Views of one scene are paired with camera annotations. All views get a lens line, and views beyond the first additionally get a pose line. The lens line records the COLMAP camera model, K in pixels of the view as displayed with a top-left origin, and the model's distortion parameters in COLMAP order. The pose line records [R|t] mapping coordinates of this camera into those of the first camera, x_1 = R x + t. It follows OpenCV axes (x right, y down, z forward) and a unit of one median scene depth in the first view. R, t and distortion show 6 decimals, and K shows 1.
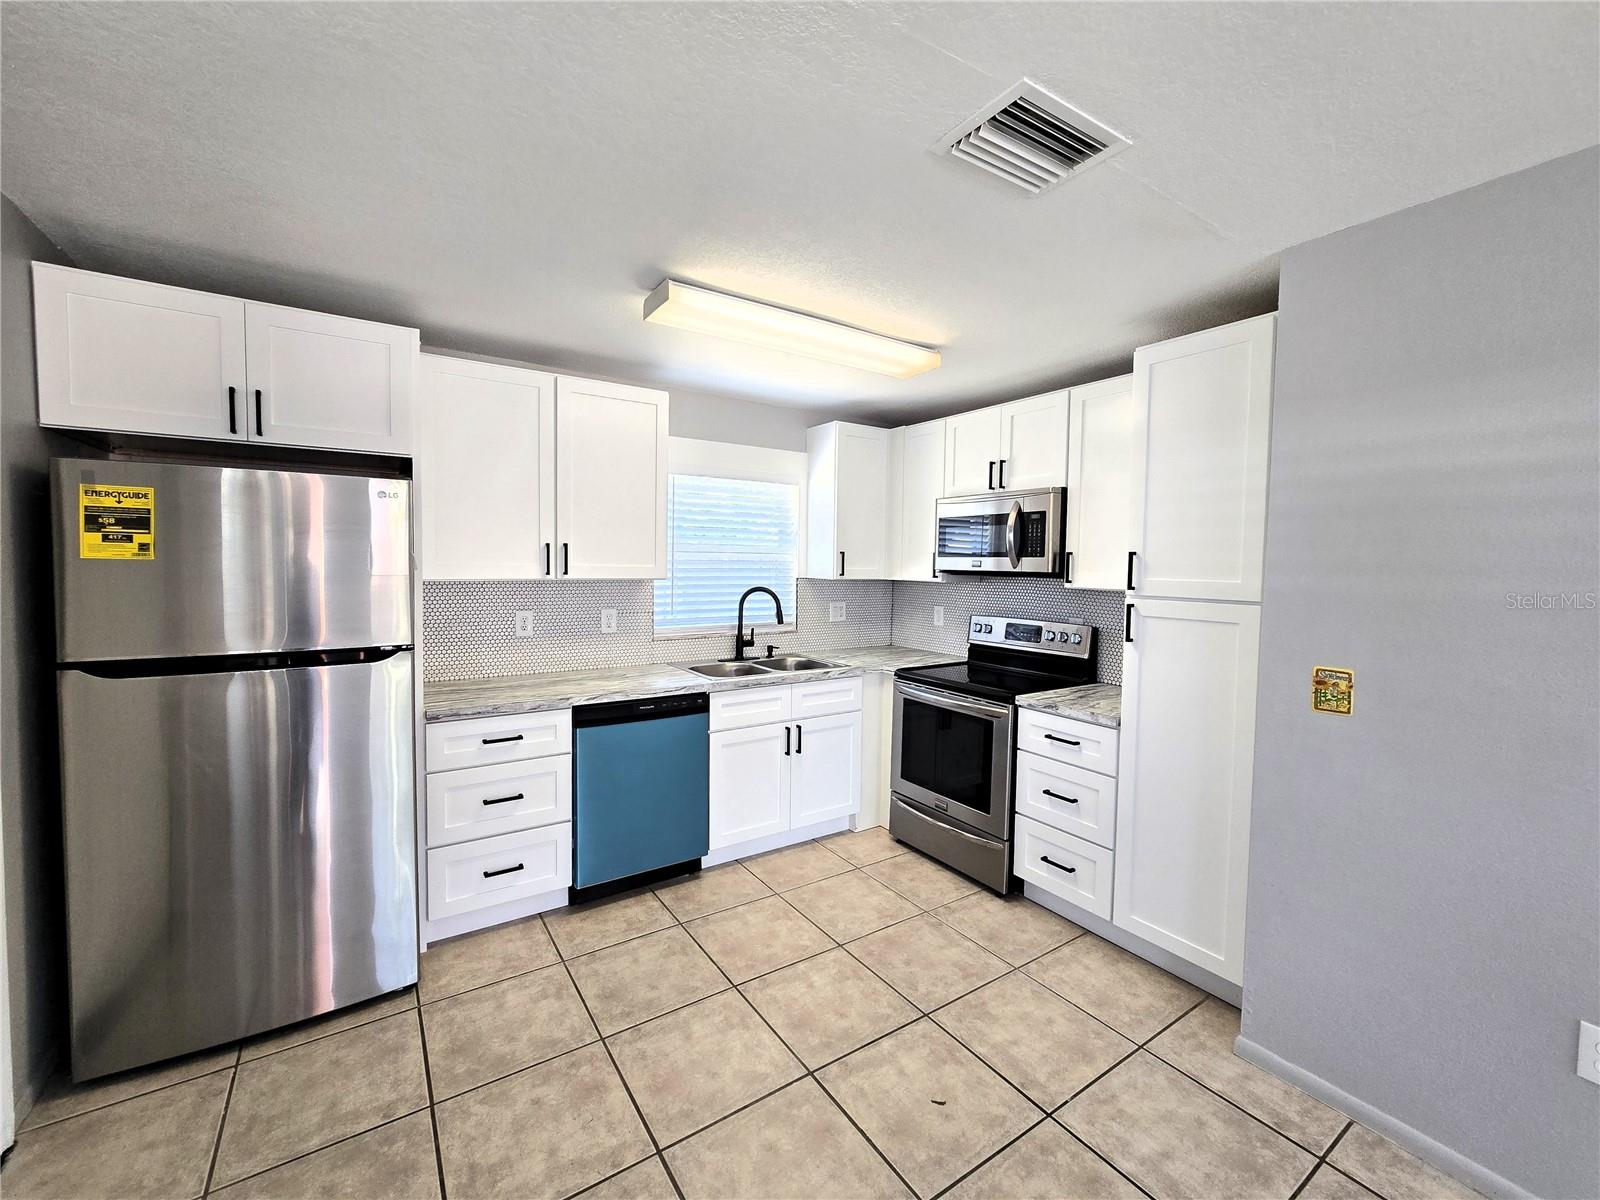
lens RADIAL K [[648.6, 0, 795.0], [0, 648.6, 590.4], [0, 0, 1]] dist [-0.003773, -0.000008]
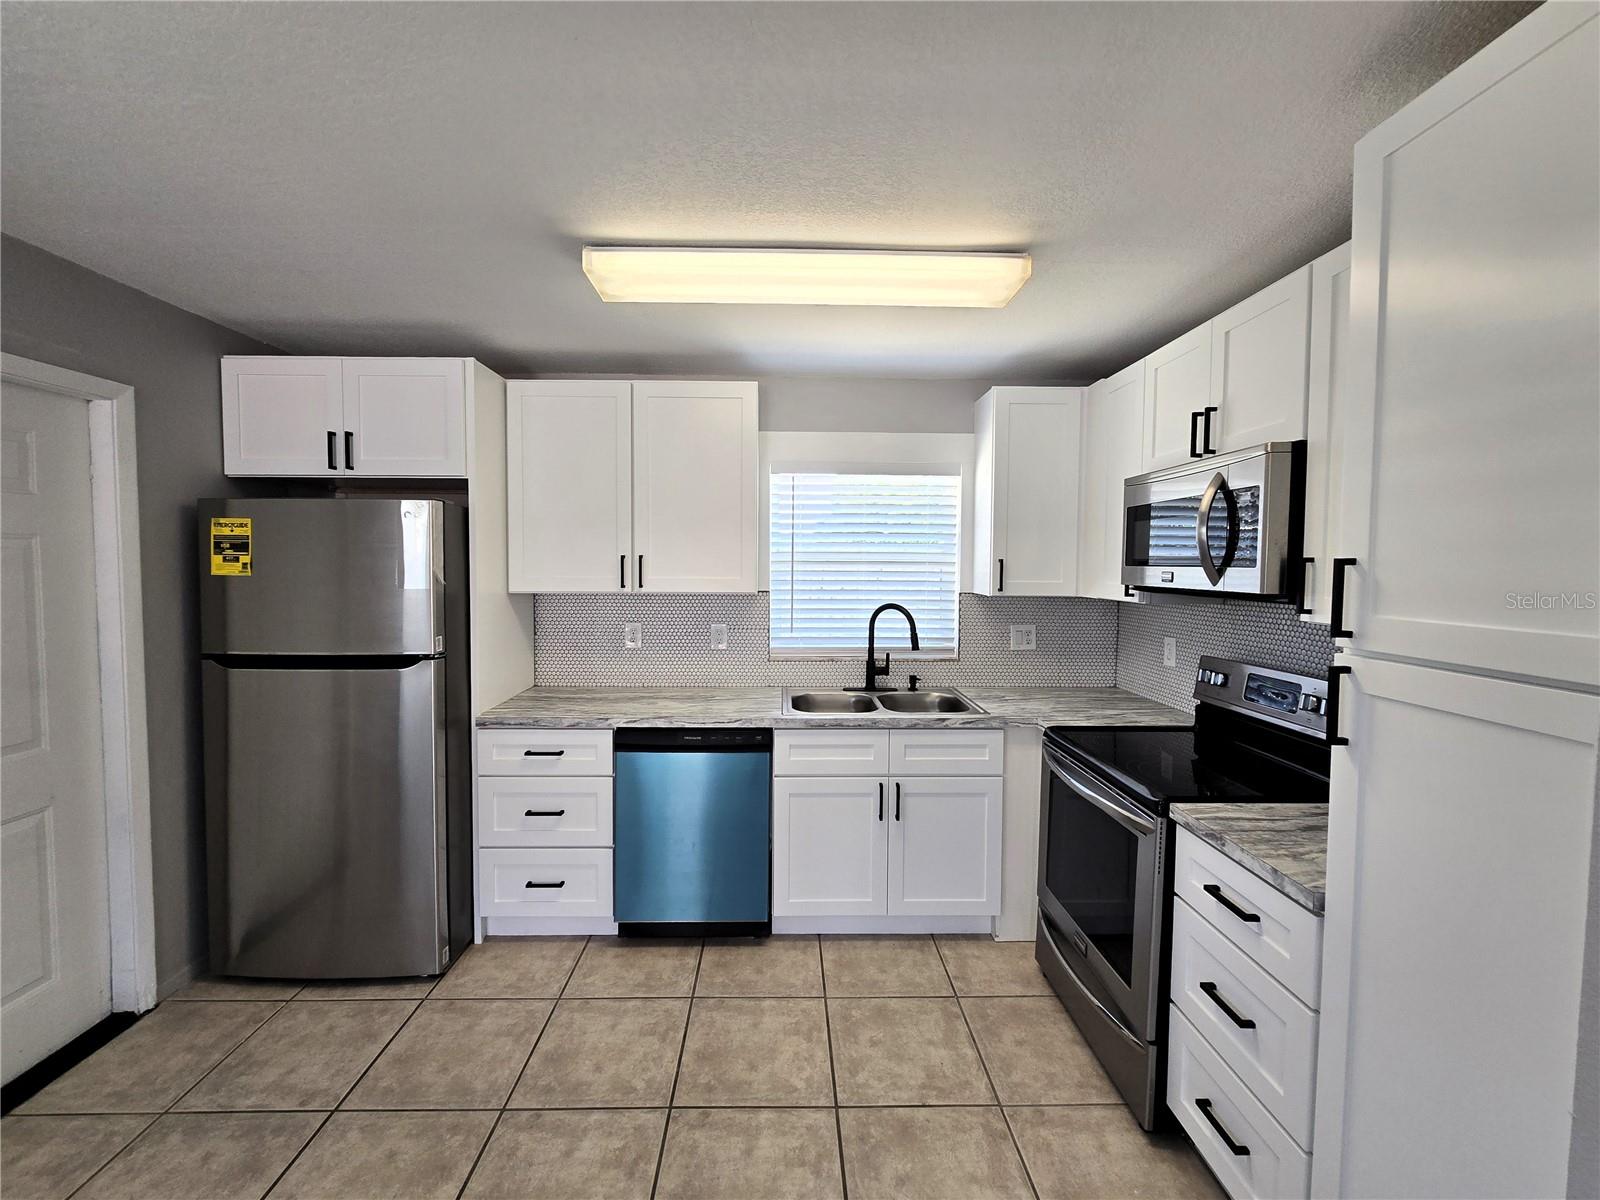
lens RADIAL K [[654.1, 0, 793.3], [0, 654.1, 587.9], [0, 0, 1]] dist [-0.004584, 0.000610]
pose [[0.845494, 0.012753, -0.533833, 0.363101], [-0.018459, 0.999815, -0.005349, -0.023195], [0.533666, 0.014377, 0.845573, 0.309953]]
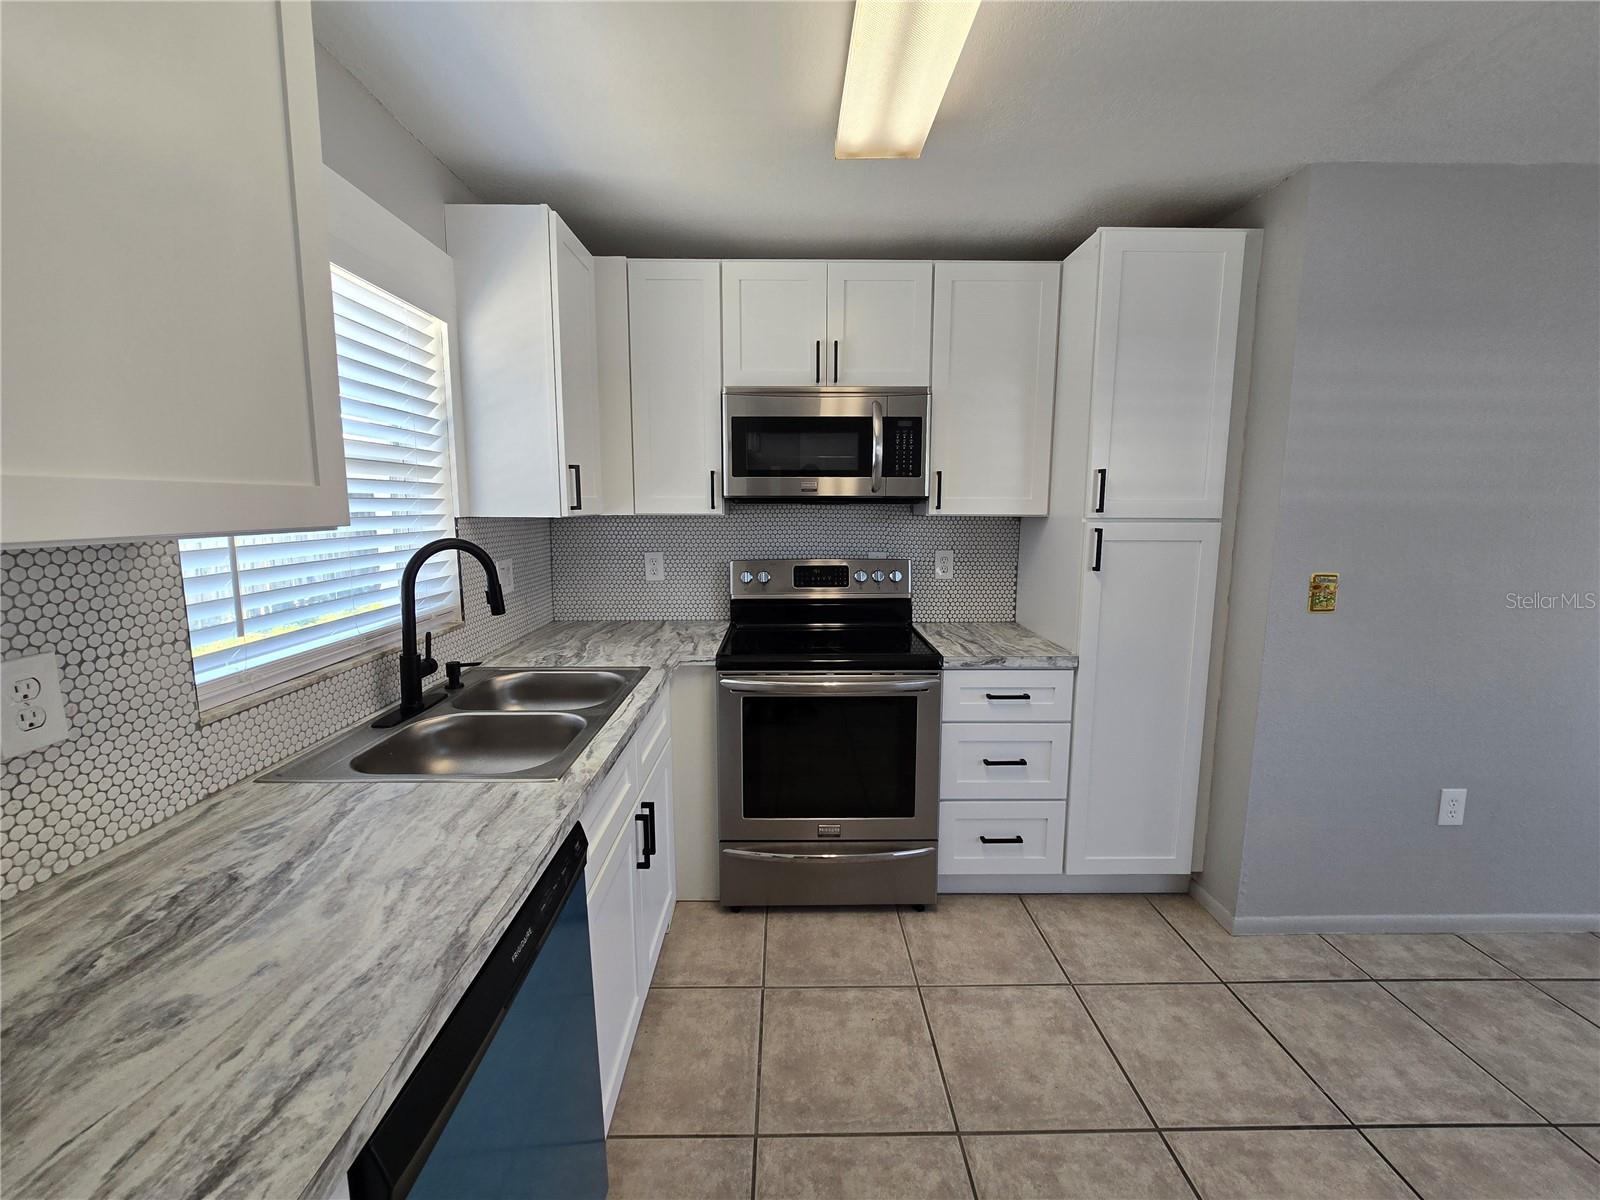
lens RADIAL K [[654.1, 0, 793.3], [0, 654.1, 587.9], [0, 0, 1]] dist [-0.004584, 0.000610]
pose [[0.541201, -0.119765, 0.832321, -0.393547], [0.042543, 0.992438, 0.115142, -0.016081], [-0.839816, -0.026905, 0.542203, 0.724523]]
